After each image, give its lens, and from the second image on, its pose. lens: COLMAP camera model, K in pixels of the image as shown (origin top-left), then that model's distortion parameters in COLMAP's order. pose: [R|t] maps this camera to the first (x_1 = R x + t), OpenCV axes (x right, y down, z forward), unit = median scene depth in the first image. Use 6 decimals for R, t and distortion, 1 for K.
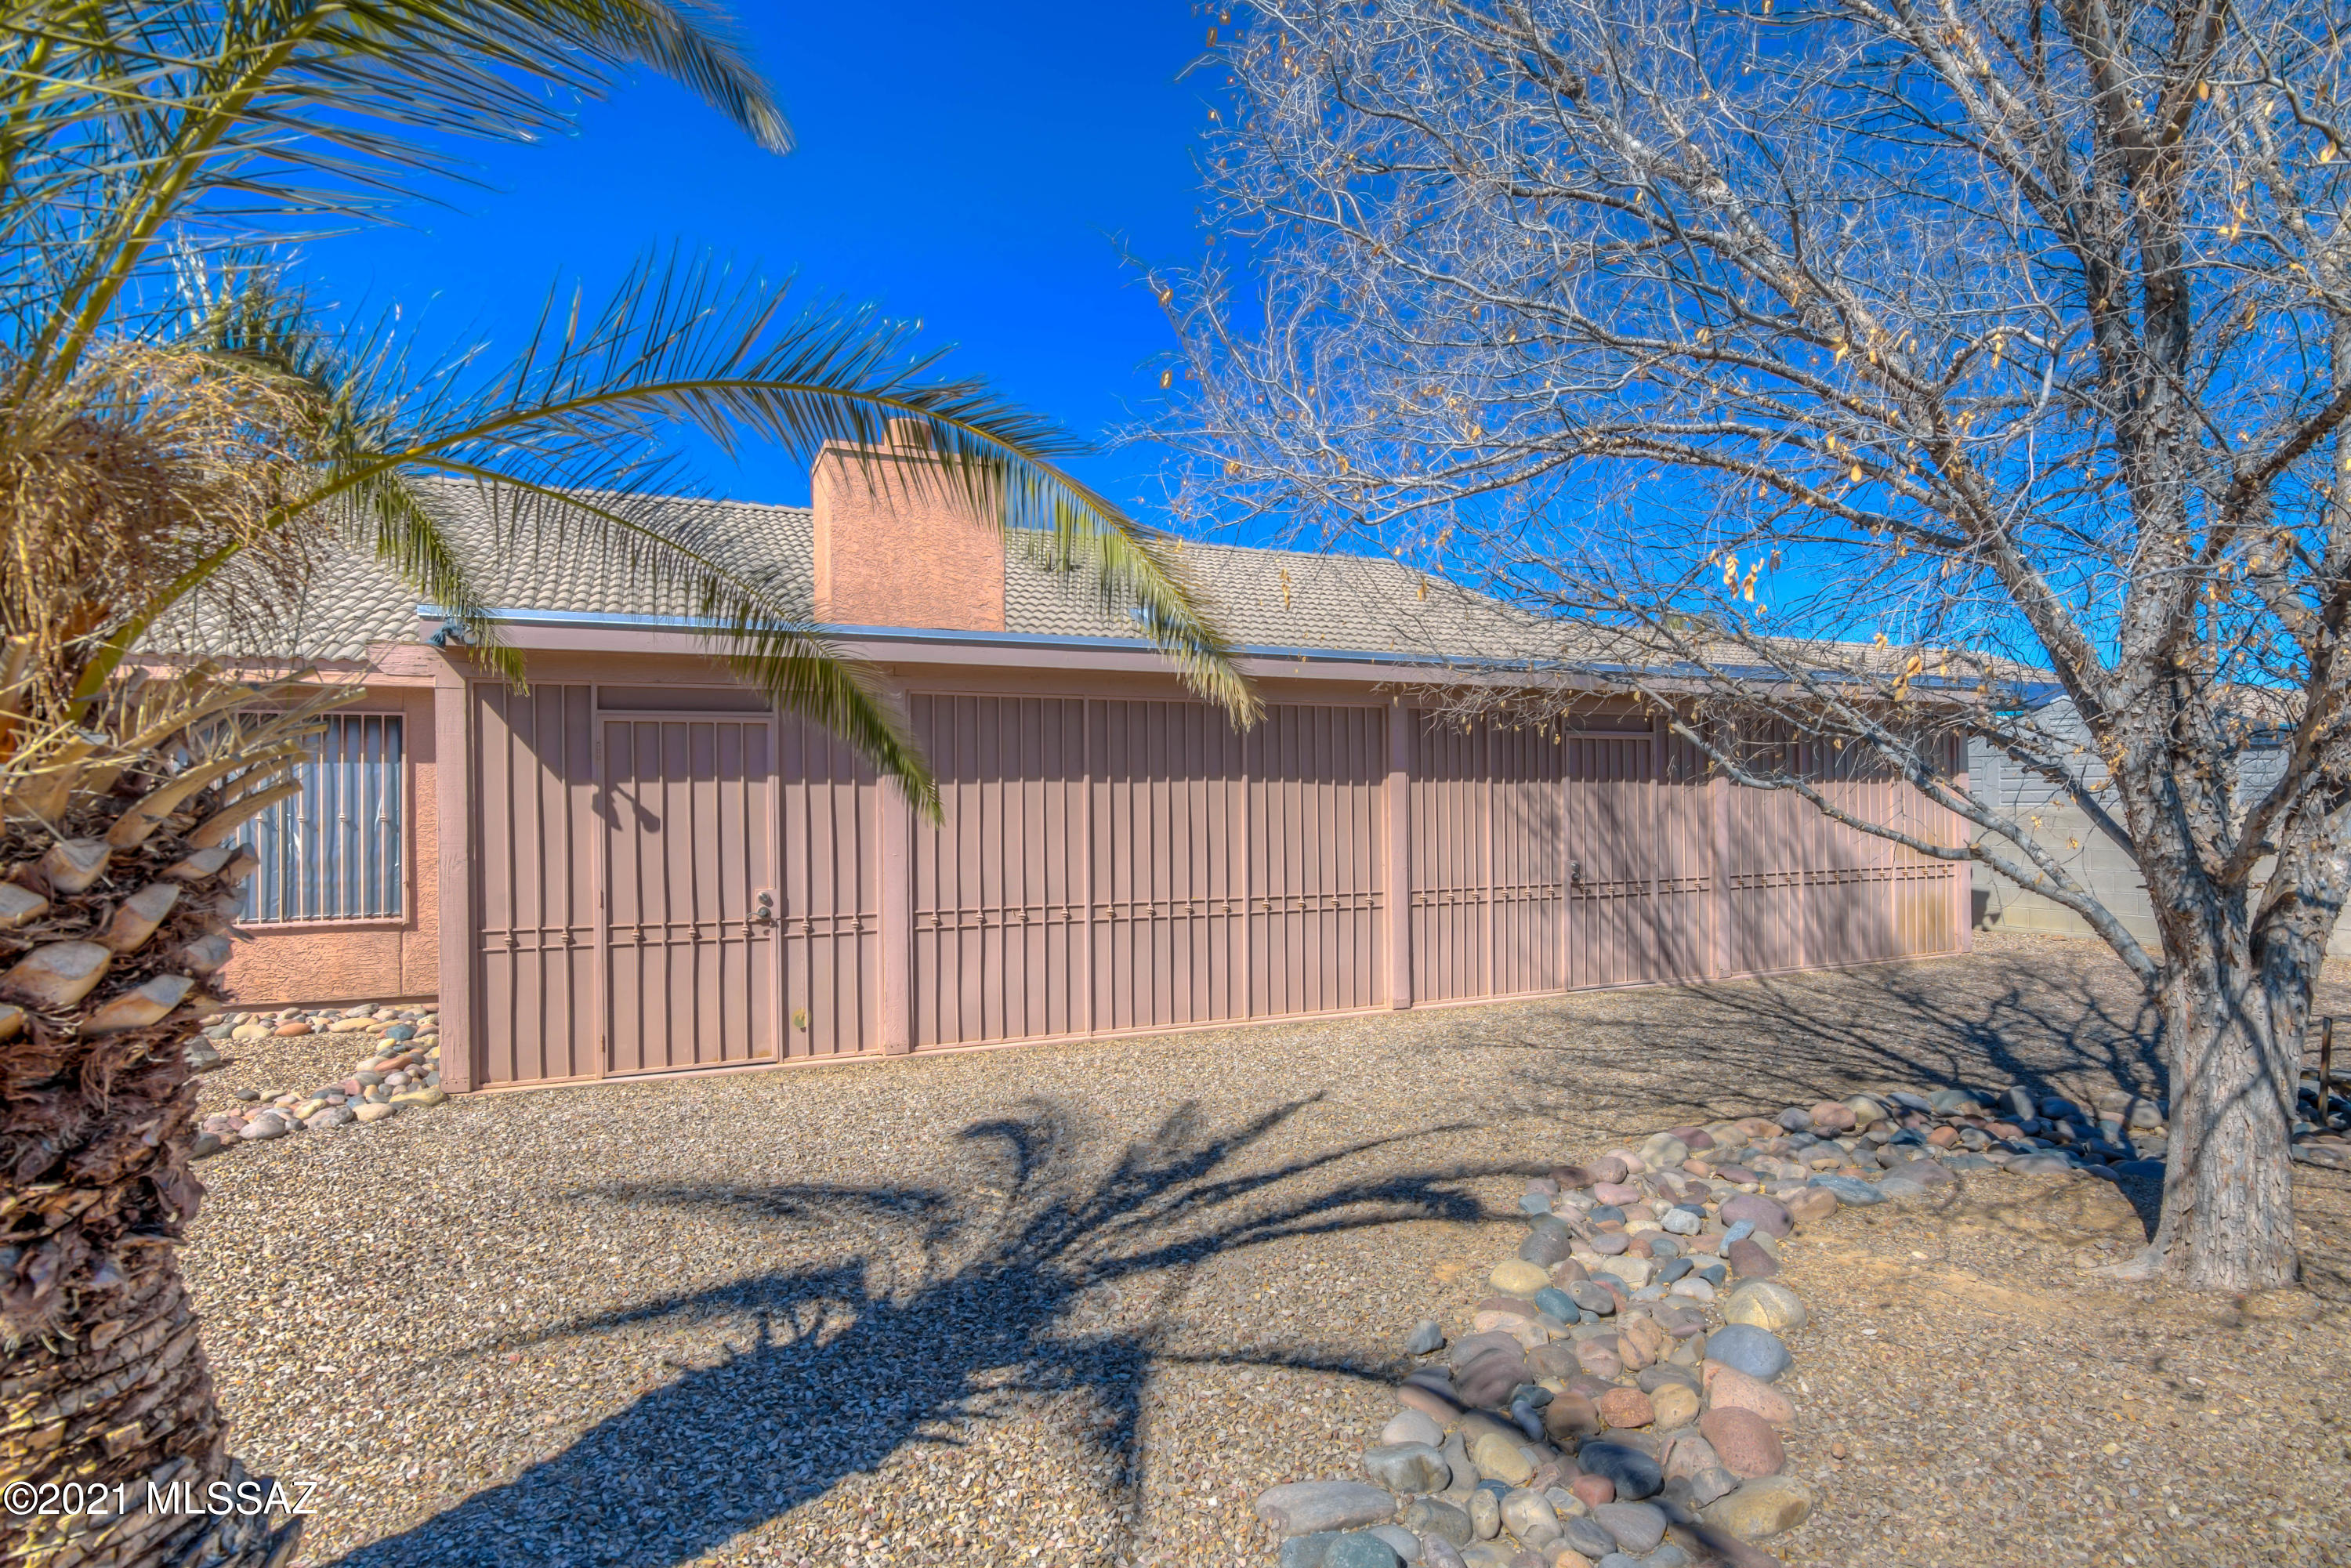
lens RADIAL K [[1167.3, 0, 1171.3], [0, 1167.3, 770.4], [0, 0, 1]] dist [0.000320, 0.000205]
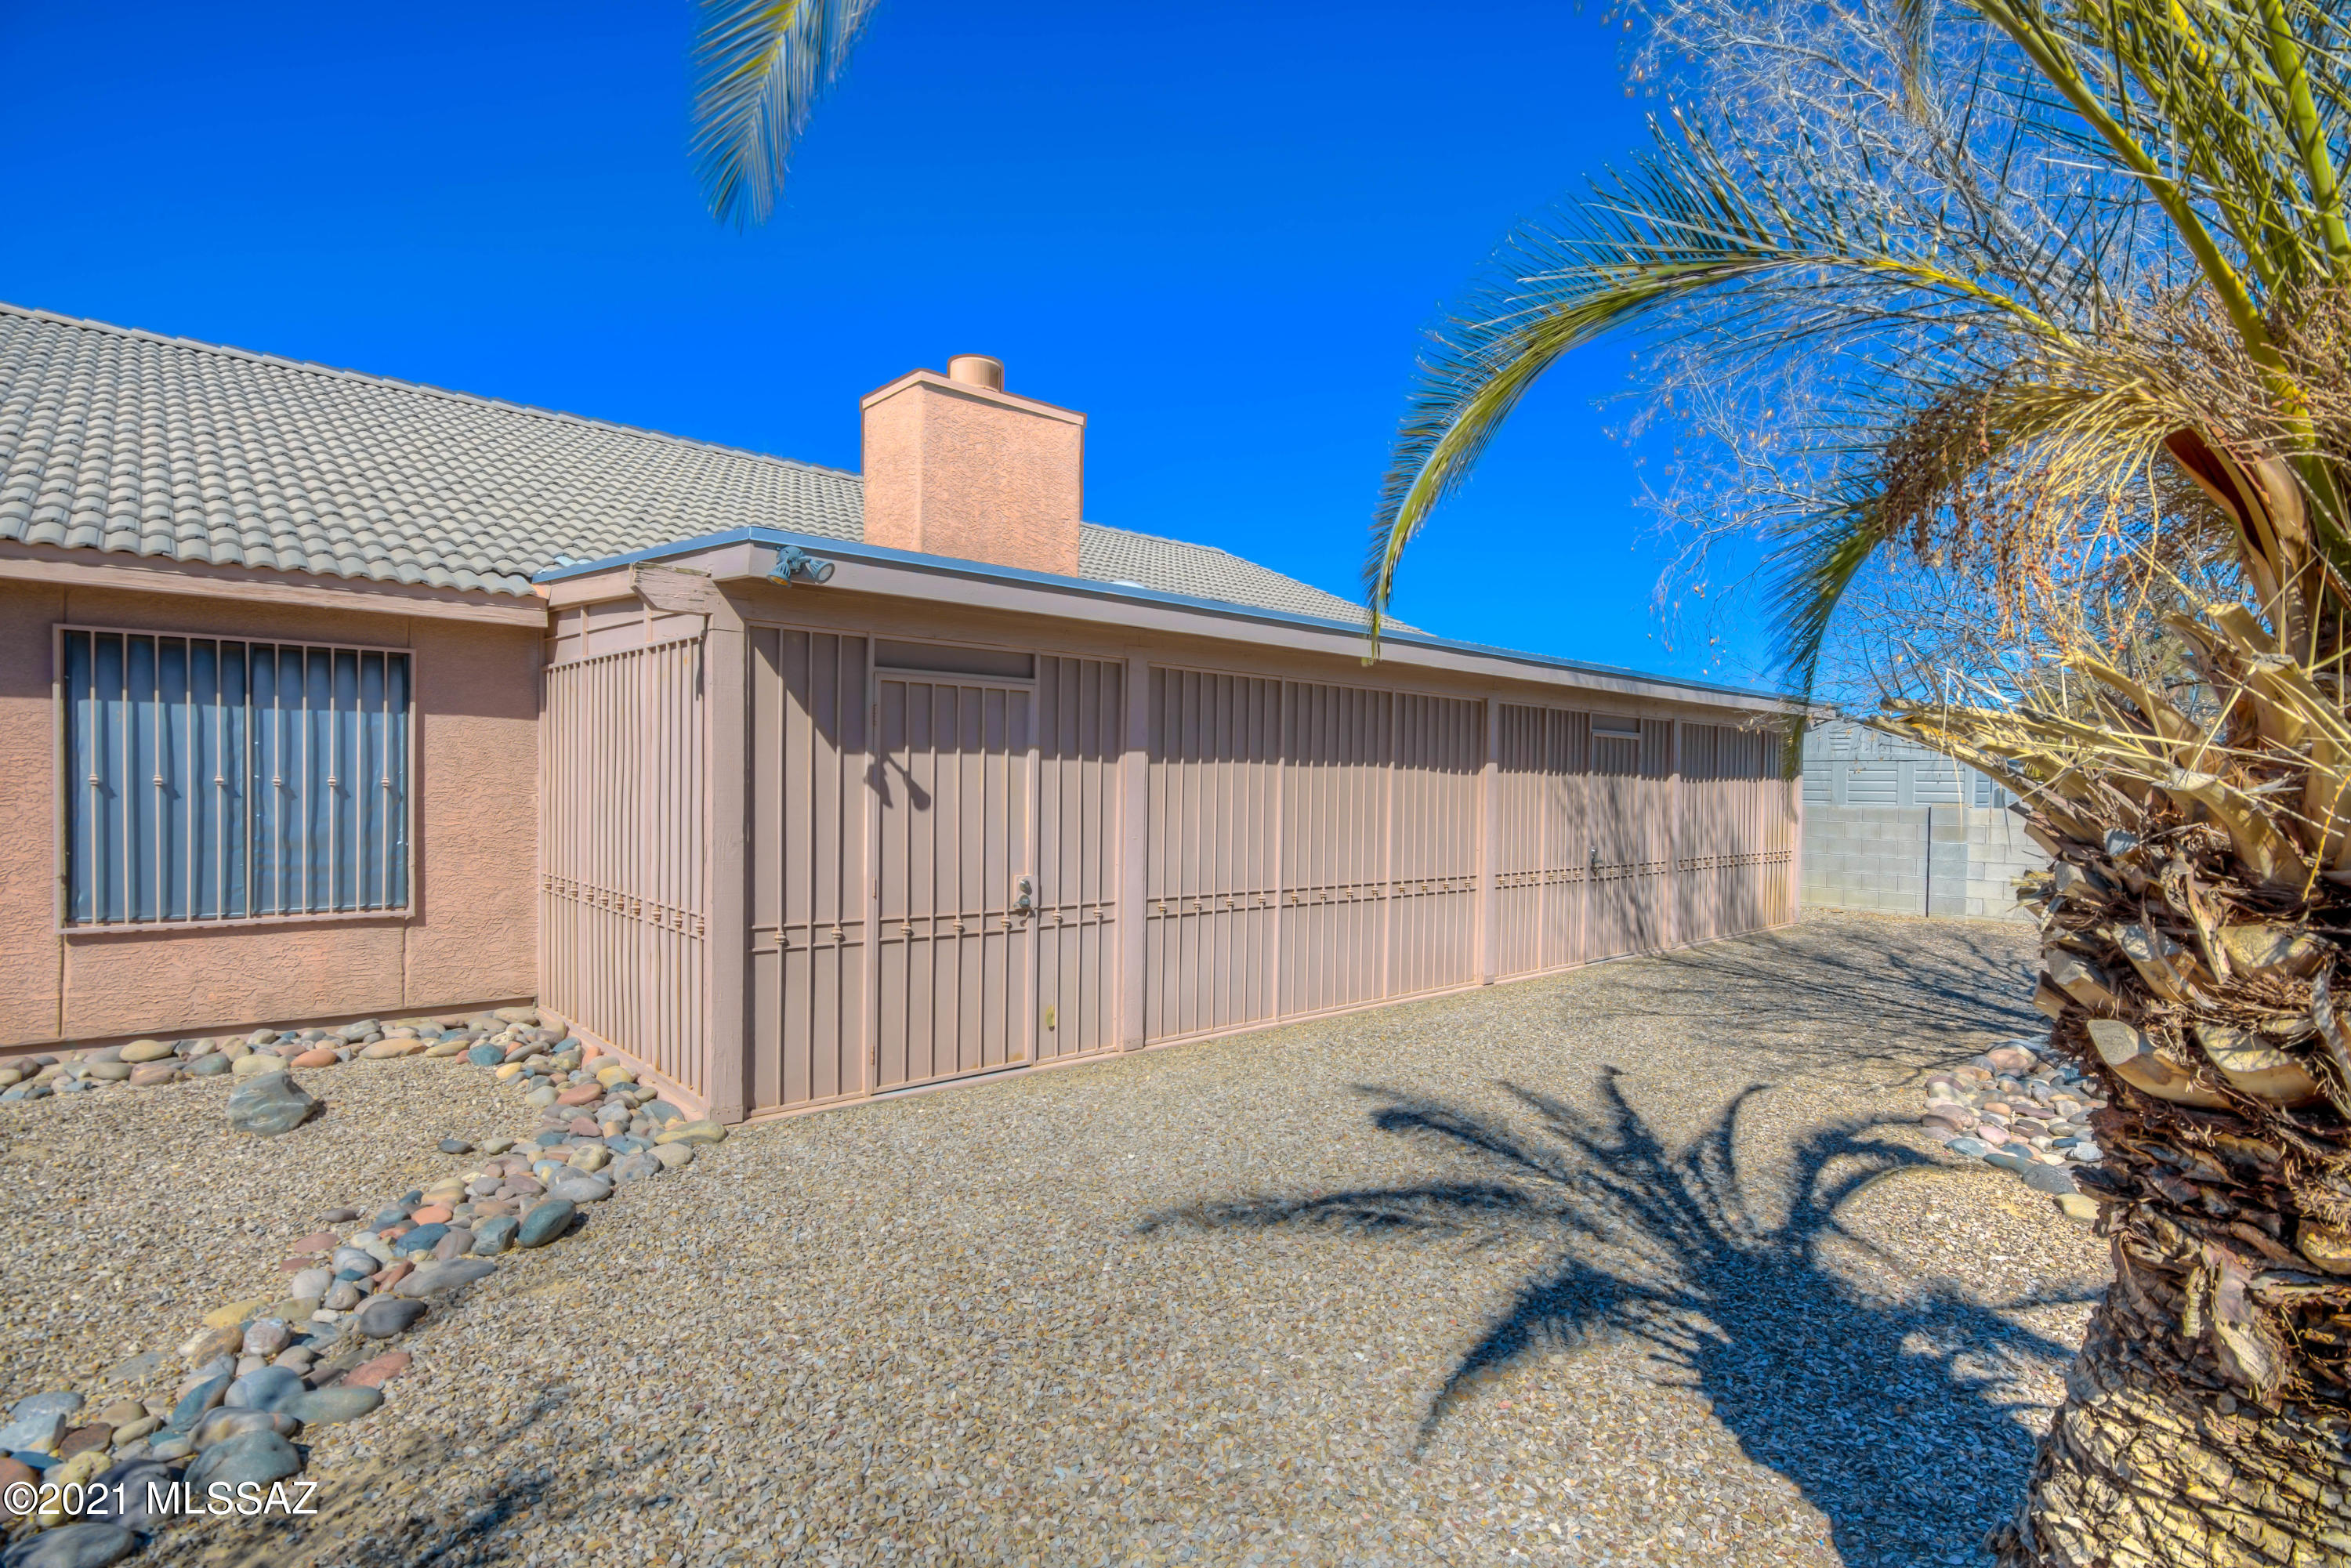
lens RADIAL K [[1155.5, 0, 1175.5], [0, 1155.5, 784.0], [0, 0, 1]] dist [-0.001986, -0.015393]
pose [[0.945527, 0.023443, 0.324698, -0.556336], [-0.033340, 0.999133, 0.024949, 0.005669], [-0.323831, -0.034415, 0.945489, 0.128952]]
